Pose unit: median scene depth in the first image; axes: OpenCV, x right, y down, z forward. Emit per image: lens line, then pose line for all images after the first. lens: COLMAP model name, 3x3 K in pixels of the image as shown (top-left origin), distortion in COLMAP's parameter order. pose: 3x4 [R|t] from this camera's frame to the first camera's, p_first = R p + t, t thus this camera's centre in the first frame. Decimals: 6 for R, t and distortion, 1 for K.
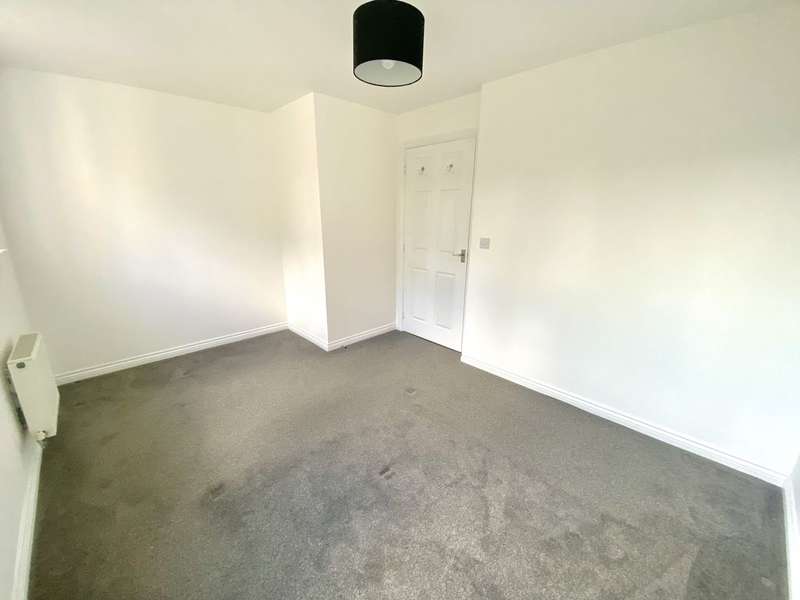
lens RADIAL K [[323.3, 0, 399.1], [0, 323.3, 301.4], [0, 0, 1]] dist [0.020652, -0.019933]
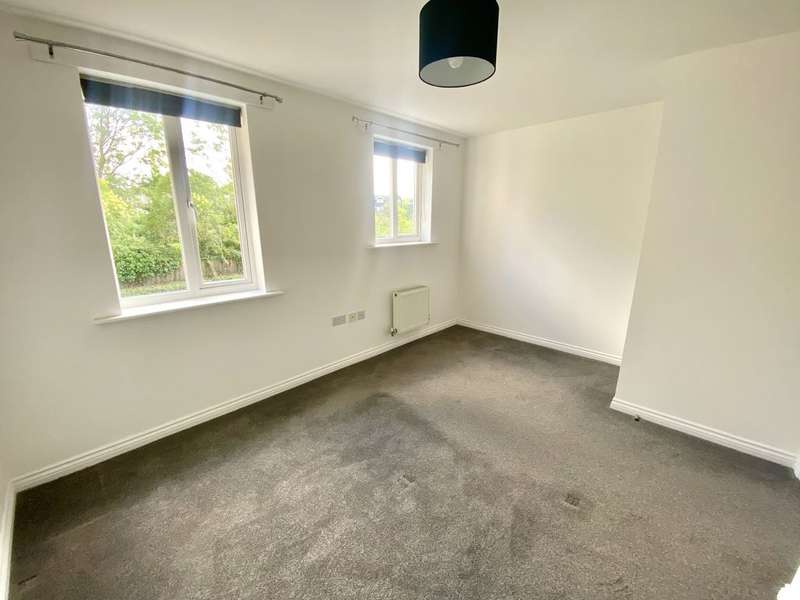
lens RADIAL K [[323.3, 0, 399.1], [0, 323.3, 301.4], [0, 0, 1]] dist [0.020652, -0.019933]
pose [[0.024207, 0.233722, -0.972002, 0.515866], [-0.267490, 0.938351, 0.218968, -0.129164], [0.963256, 0.254701, 0.085233, 0.479652]]
